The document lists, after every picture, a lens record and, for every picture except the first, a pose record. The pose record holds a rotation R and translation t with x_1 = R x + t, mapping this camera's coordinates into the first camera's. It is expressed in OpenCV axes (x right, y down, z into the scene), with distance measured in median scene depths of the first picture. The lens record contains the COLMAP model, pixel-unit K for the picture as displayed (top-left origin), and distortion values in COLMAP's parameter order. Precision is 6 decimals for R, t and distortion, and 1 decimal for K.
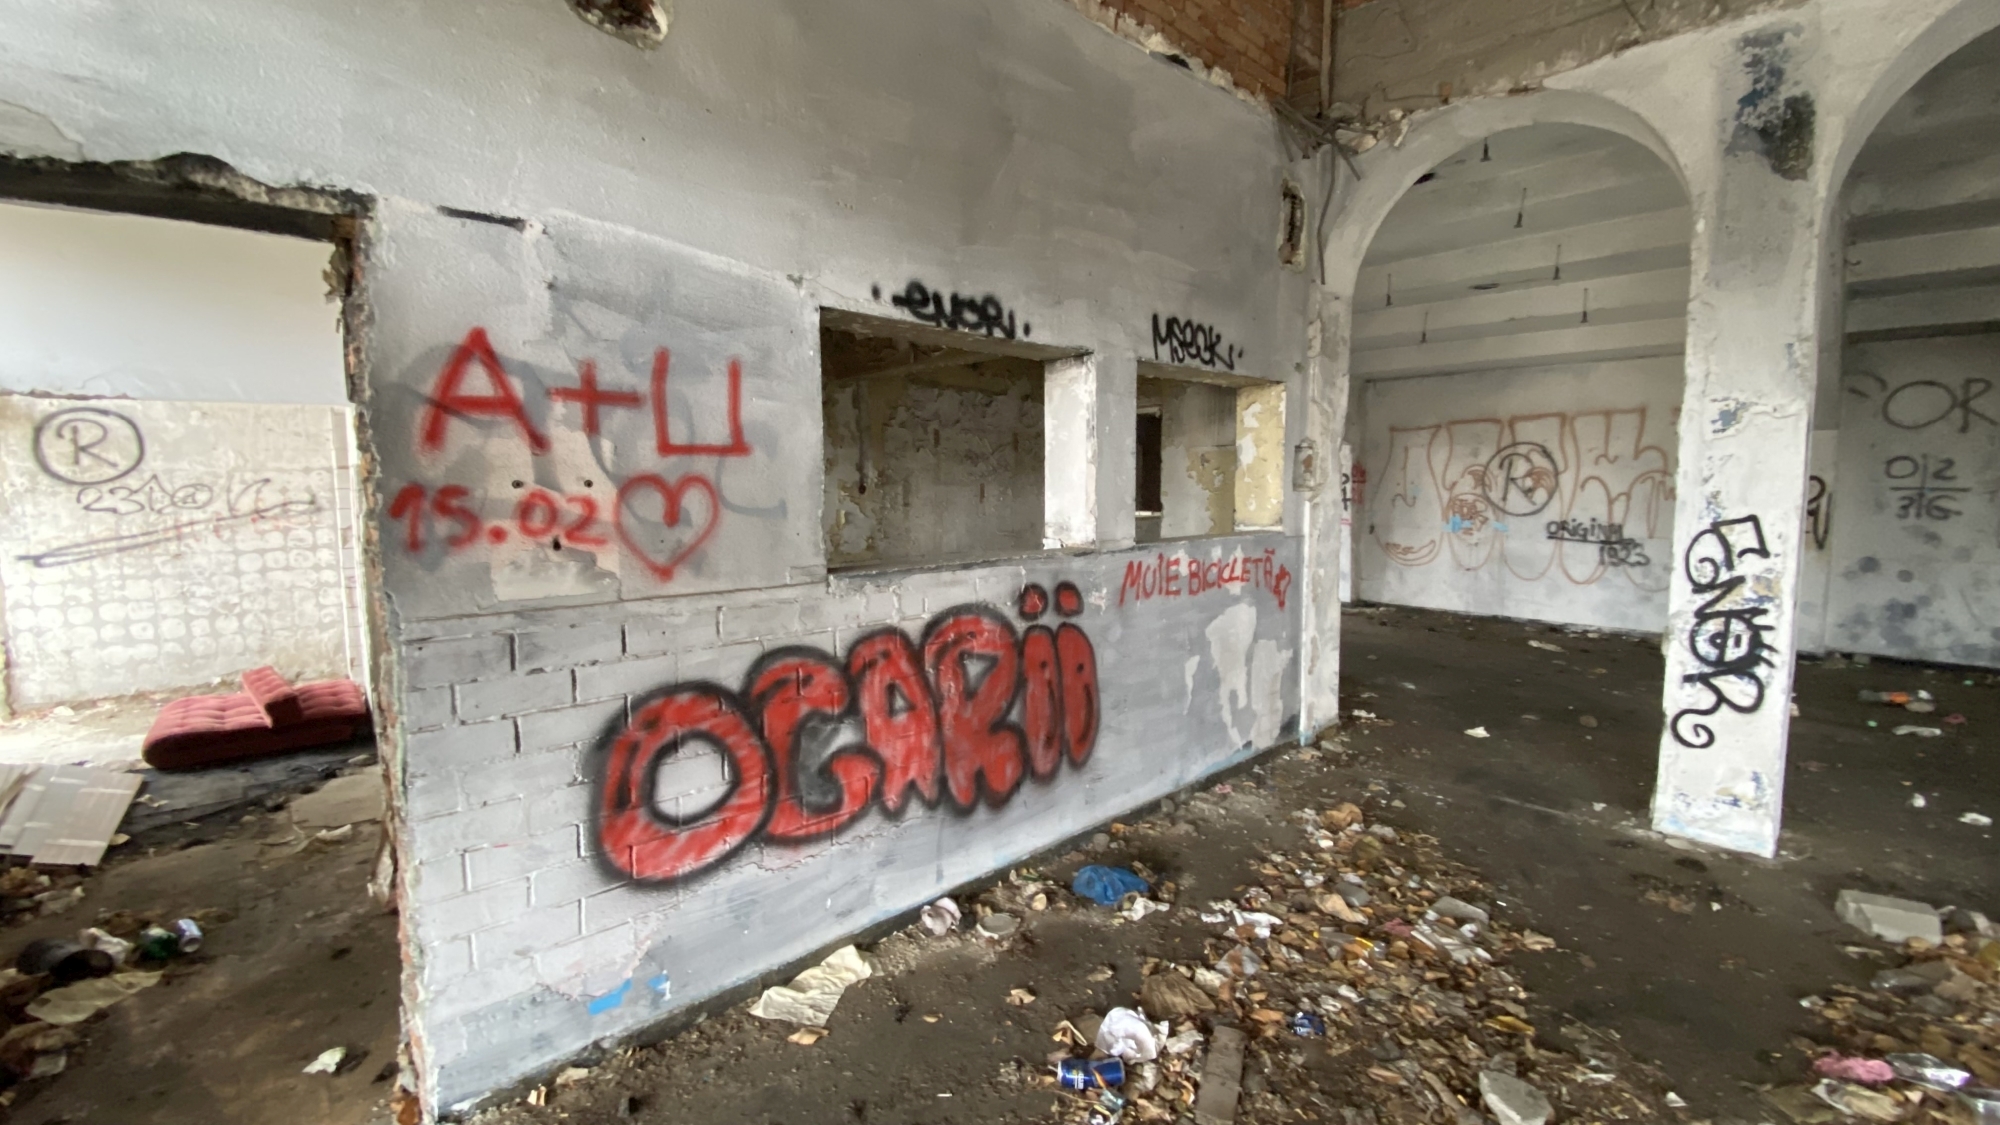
lens RADIAL K [[809.8, 0, 997.7], [0, 809.8, 555.4], [0, 0, 1]] dist [0.025003, -0.023795]
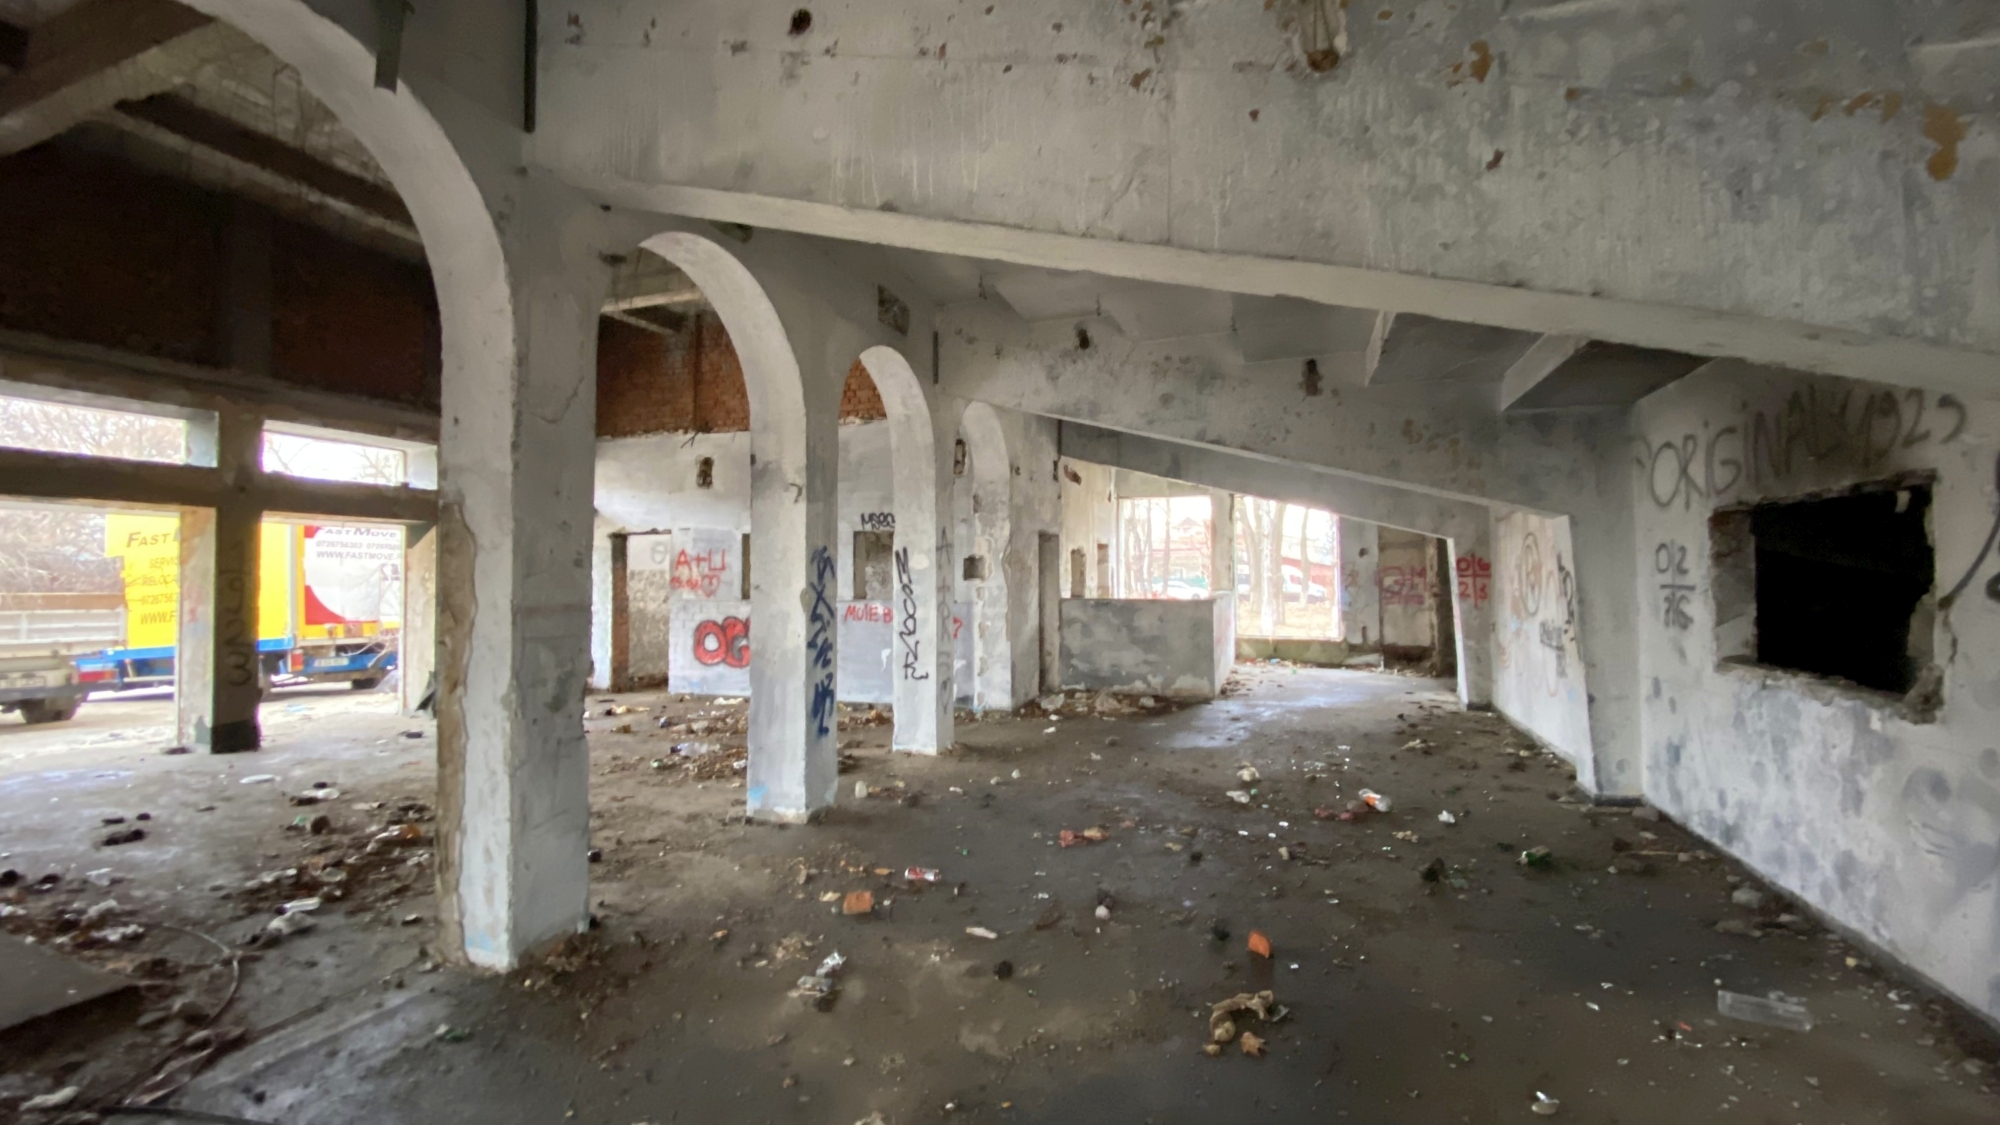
lens RADIAL K [[795.9, 0, 1003.4], [0, 795.9, 550.1], [0, 0, 1]] dist [0.011243, -0.015823]
pose [[0.469858, -0.025921, -0.882362, 2.509754], [-0.078198, 0.994417, -0.070853, -0.026911], [0.879272, 0.102290, 0.465207, 0.188351]]
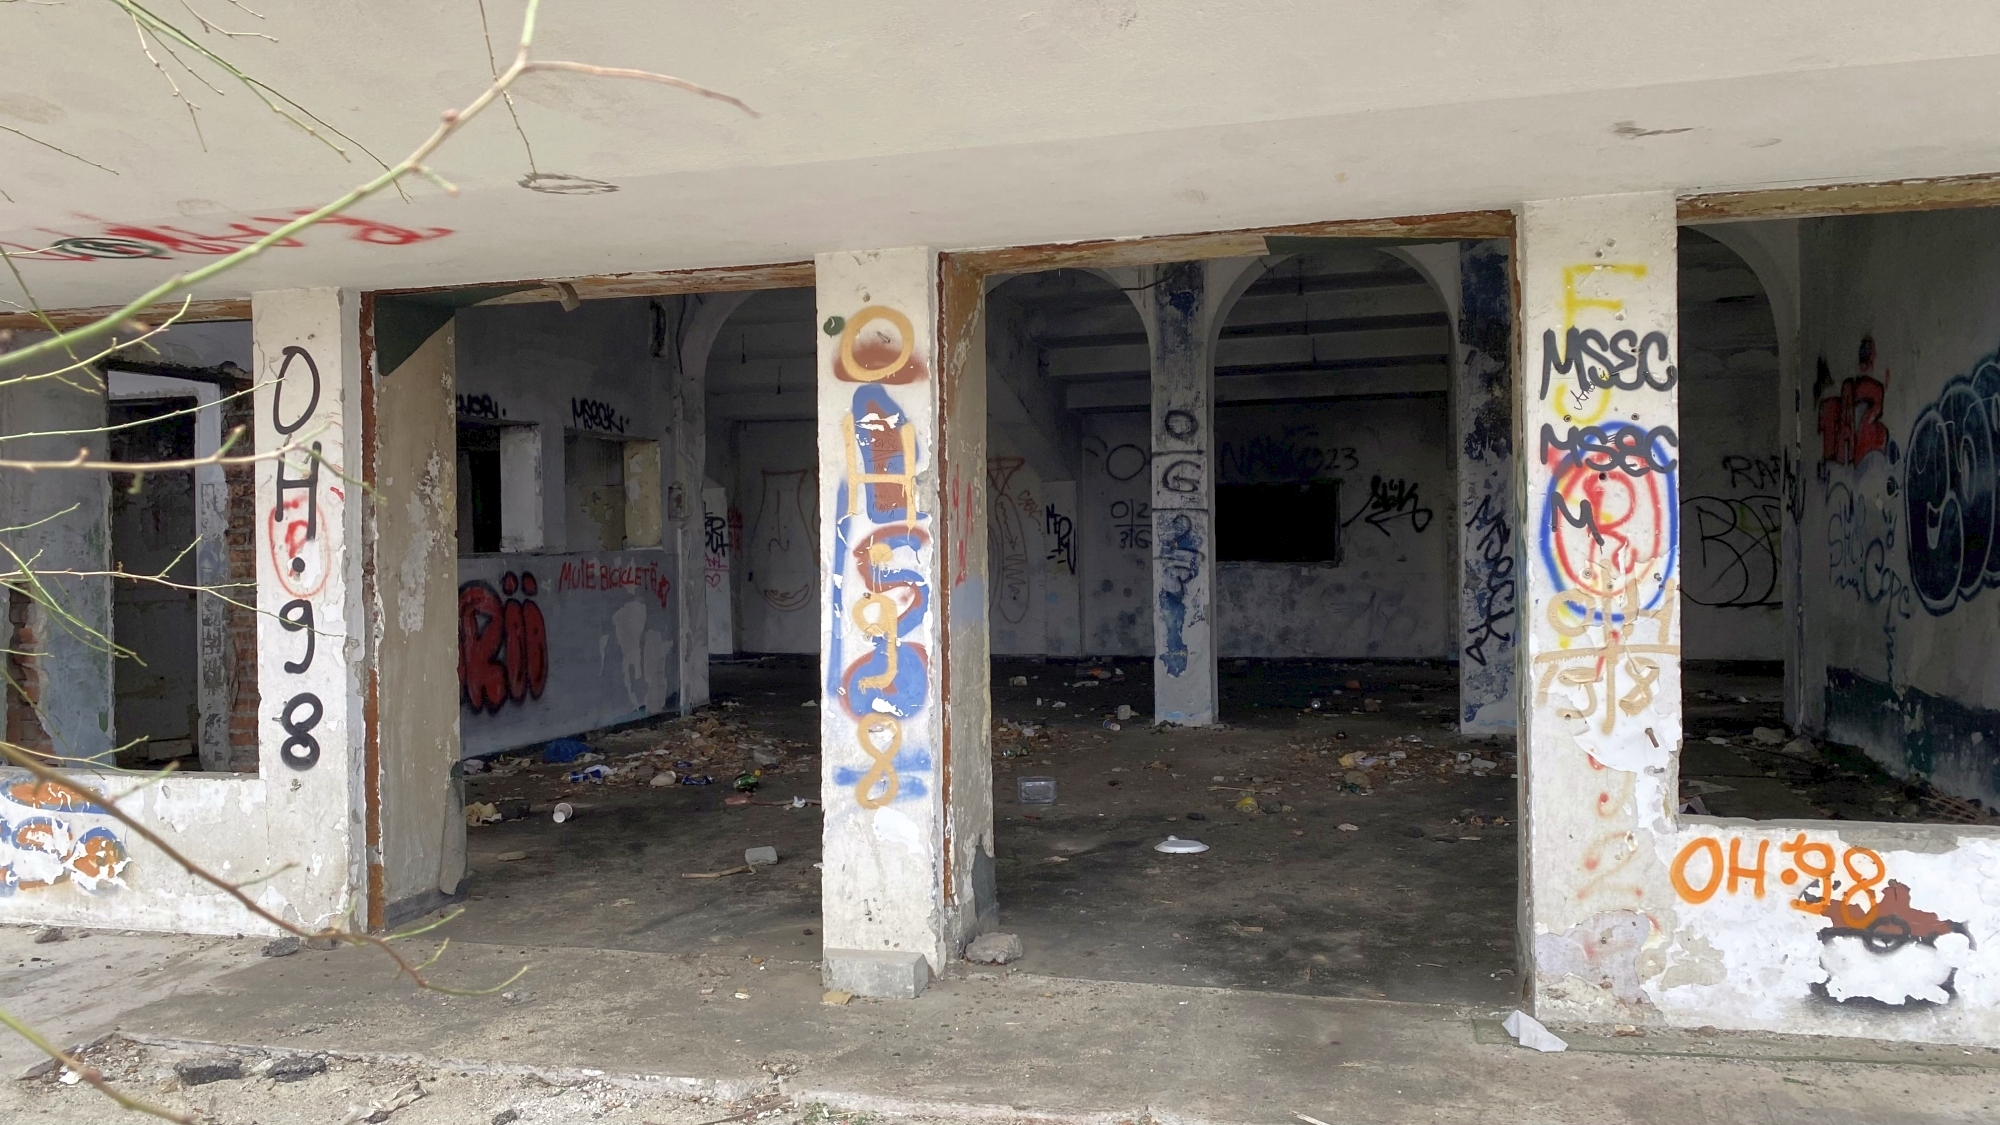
lens RADIAL K [[1529.0, 0, 995.0], [0, 1529.0, 557.8], [0, 0, 1]] dist [0.153354, -0.274963]
pose [[0.848711, -0.010305, 0.528756, -0.609089], [0.056669, 0.995826, -0.071552, 0.226321], [-0.525812, 0.090691, 0.845753, -1.661463]]
